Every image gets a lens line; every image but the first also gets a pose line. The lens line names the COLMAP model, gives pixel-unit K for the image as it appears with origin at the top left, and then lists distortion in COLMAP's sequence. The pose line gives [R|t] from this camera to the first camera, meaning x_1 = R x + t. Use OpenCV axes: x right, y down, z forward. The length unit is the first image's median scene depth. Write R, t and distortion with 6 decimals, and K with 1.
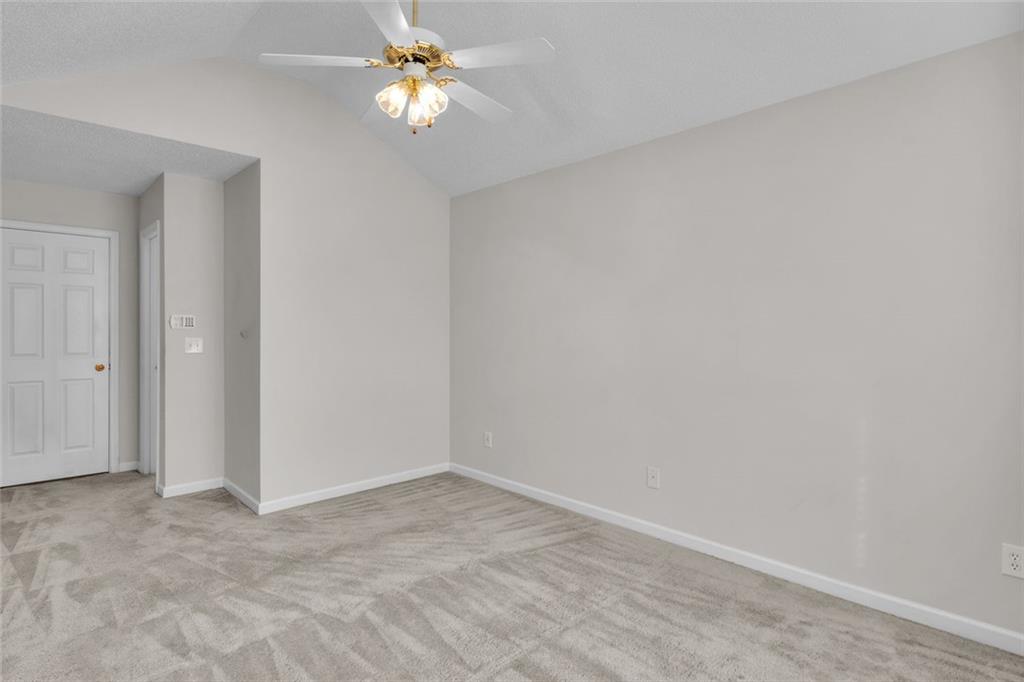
lens RADIAL K [[522.8, 0, 518.6], [0, 522.8, 340.1], [0, 0, 1]] dist [0.001026, -0.003145]
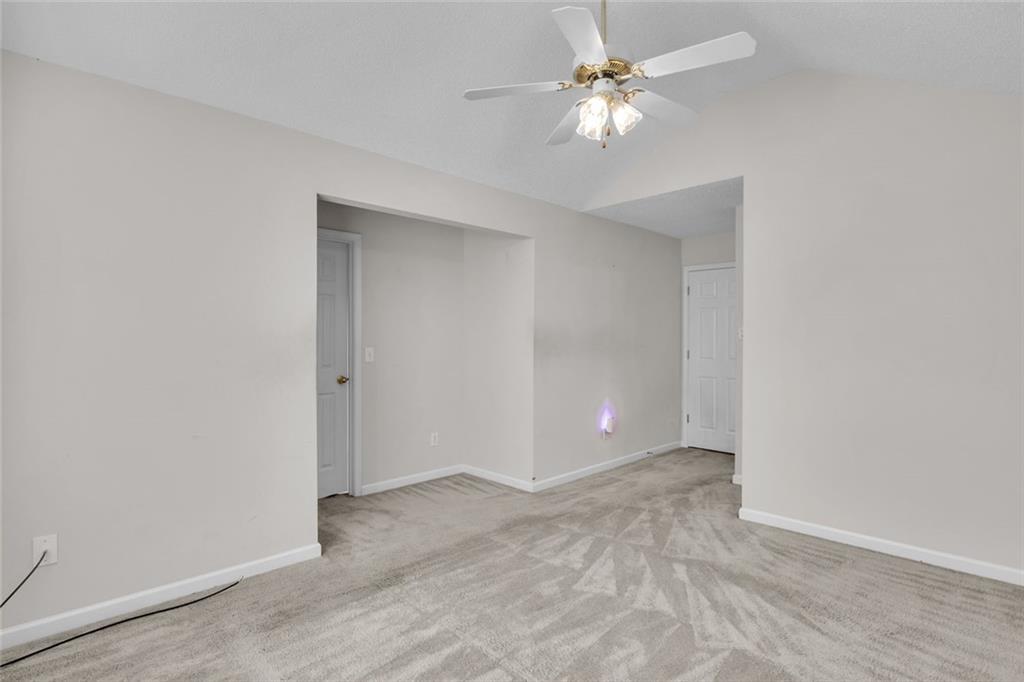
lens RADIAL K [[522.8, 0, 520.2], [0, 522.8, 342.8], [0, 0, 1]] dist [0.001026, -0.003145]
pose [[0.004236, 0.002594, -0.999988, 0.570638], [-0.020569, 0.999785, 0.002506, -0.007771], [0.999779, 0.020558, 0.004289, 0.583502]]
